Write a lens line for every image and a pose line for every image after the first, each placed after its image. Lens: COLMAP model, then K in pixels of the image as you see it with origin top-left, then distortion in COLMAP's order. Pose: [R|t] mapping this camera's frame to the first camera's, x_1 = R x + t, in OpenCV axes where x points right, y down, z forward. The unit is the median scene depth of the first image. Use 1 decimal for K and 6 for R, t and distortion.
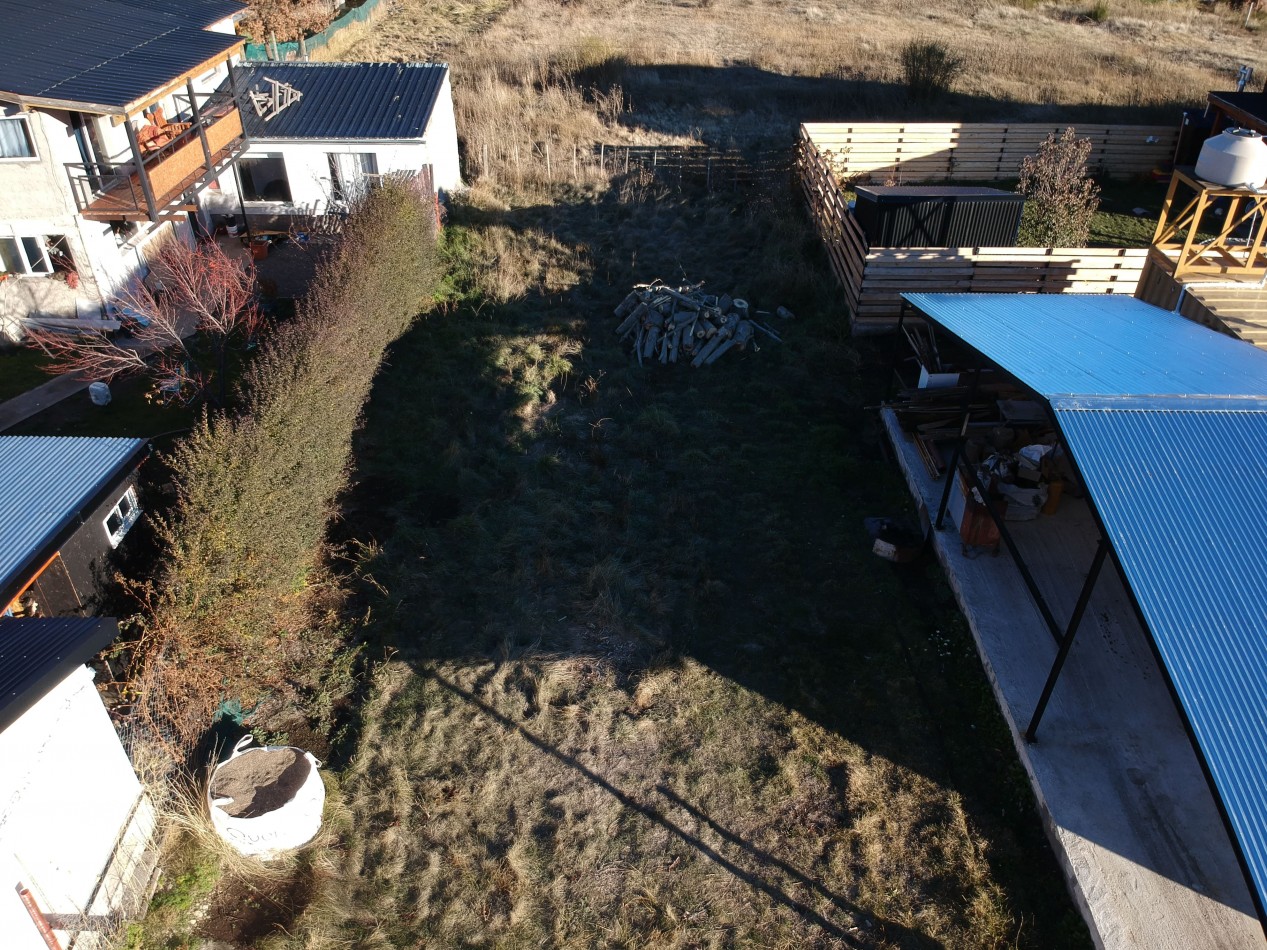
lens RADIAL K [[933.6, 0, 636.3], [0, 933.6, 474.0], [0, 0, 1]] dist [0.062859, -0.130974]
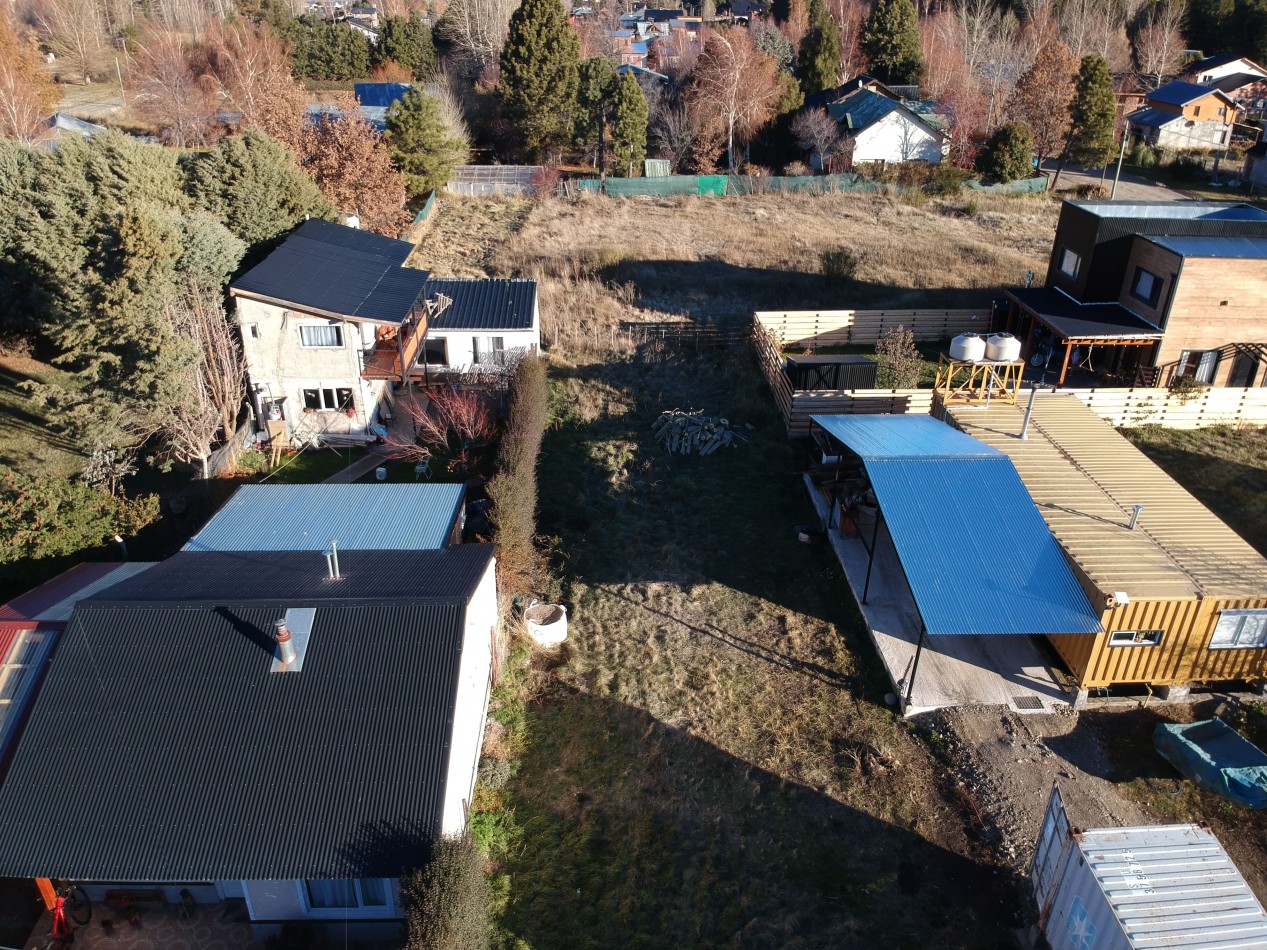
lens RADIAL K [[922.9, 0, 638.7], [0, 922.9, 477.8], [0, 0, 1]] dist [0.115630, -0.226509]
pose [[0.999037, -0.015267, 0.041138, -0.140464], [0.020378, 0.991711, -0.126860, 0.160131], [-0.038860, 0.127576, 0.991067, -0.803900]]
